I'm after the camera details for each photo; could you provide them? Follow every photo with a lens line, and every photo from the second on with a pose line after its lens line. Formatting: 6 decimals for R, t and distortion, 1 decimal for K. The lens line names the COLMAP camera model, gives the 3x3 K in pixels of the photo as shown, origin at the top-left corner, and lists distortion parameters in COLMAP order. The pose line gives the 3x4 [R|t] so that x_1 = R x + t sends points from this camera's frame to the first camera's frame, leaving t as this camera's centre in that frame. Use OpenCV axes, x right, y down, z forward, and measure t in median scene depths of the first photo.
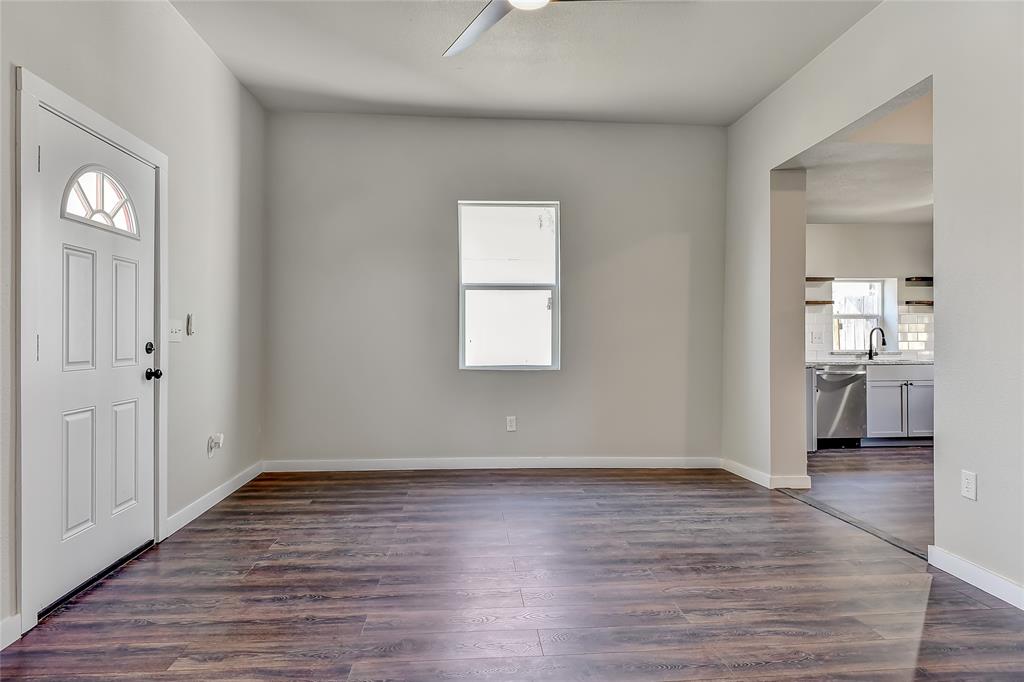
lens RADIAL K [[583.1, 0, 512.8], [0, 583.1, 330.8], [0, 0, 1]] dist [-0.013744, -0.000799]
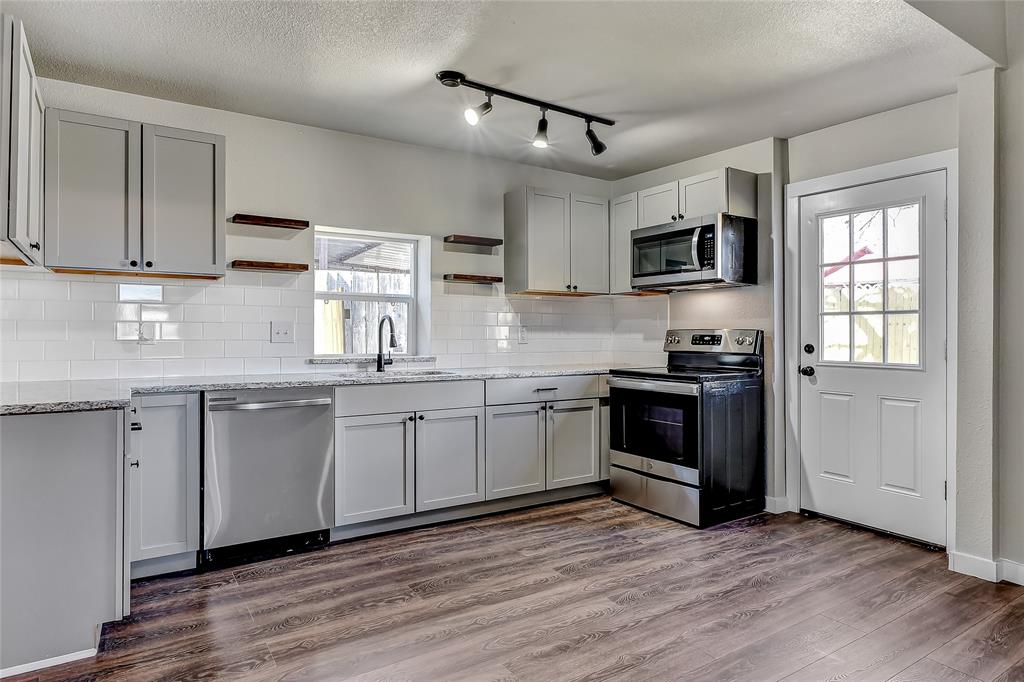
lens RADIAL K [[582.0, 0, 511.7], [0, 582.0, 332.6], [0, 0, 1]] dist [-0.003616, -0.000513]
pose [[0.872372, 0.007854, 0.488779, 0.444635], [-0.013956, 0.999864, 0.008841, 0.004140], [-0.488643, -0.014534, 0.872363, 0.428552]]
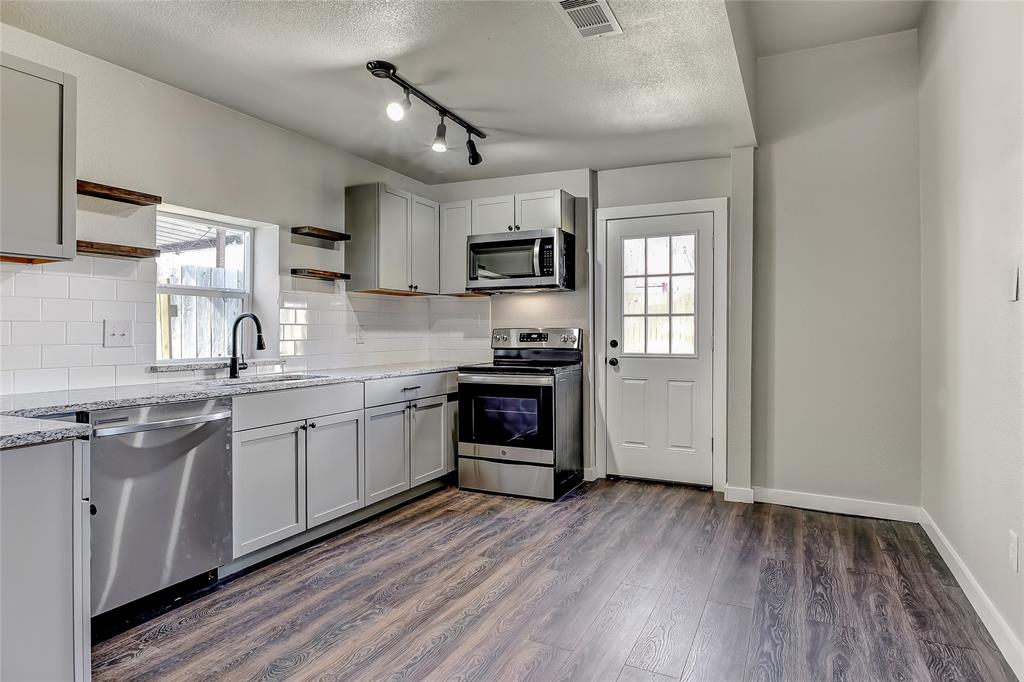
lens RADIAL K [[583.1, 0, 512.8], [0, 583.1, 330.8], [0, 0, 1]] dist [-0.013744, -0.000799]
pose [[0.504754, 0.004205, 0.863253, 0.303539], [-0.012087, 0.999925, 0.002197, 0.005148], [-0.863179, -0.011543, 0.504767, 0.535731]]
